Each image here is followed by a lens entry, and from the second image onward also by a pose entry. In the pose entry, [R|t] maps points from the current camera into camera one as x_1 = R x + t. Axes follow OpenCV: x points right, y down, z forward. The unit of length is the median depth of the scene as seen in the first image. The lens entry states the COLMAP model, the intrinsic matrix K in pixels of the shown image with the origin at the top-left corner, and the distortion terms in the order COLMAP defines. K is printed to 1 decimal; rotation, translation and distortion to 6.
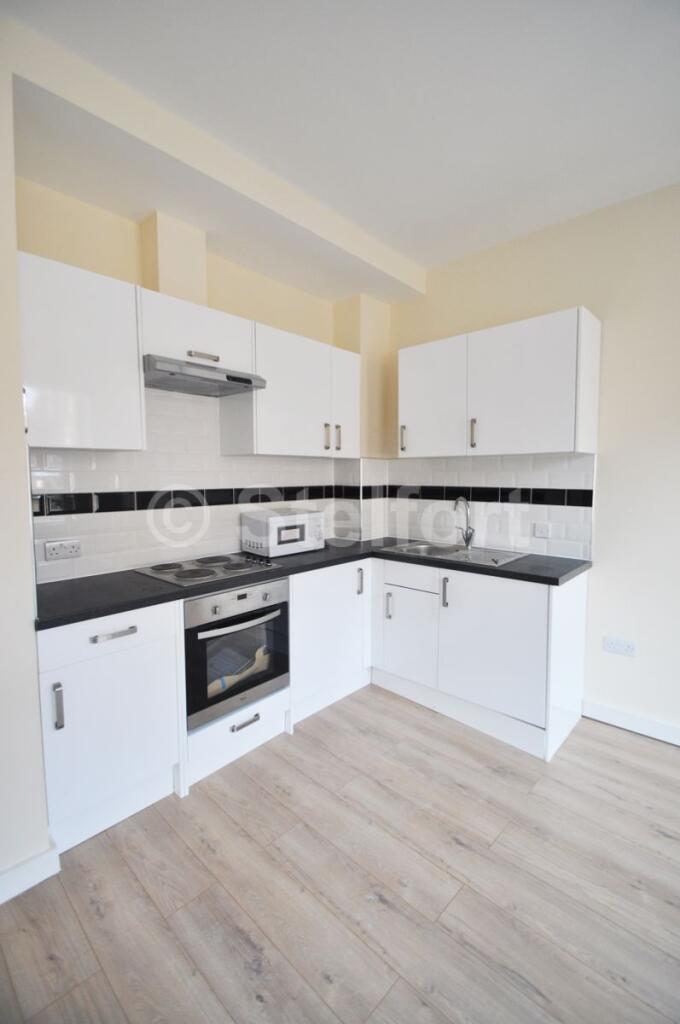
lens RADIAL K [[461.0, 0, 342.1], [0, 461.0, 496.5], [0, 0, 1]] dist [-0.002216, -0.000632]
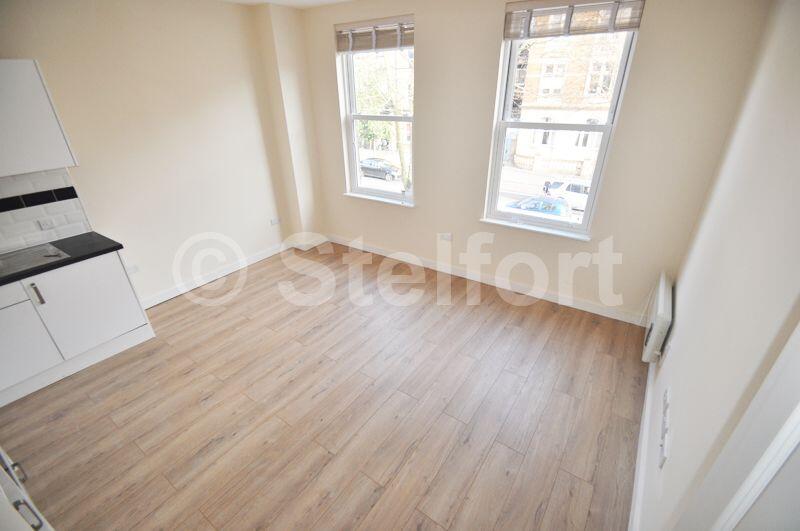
lens RADIAL K [[360.1, 0, 400.0], [0, 360.1, 265.5], [0, 0, 1]] dist [-0.002216, -0.000632]
pose [[-0.126170, -0.440679, 0.888754, -0.819238], [0.079046, 0.888599, 0.451823, -0.253930], [-0.988854, 0.127258, -0.077280, 0.085199]]
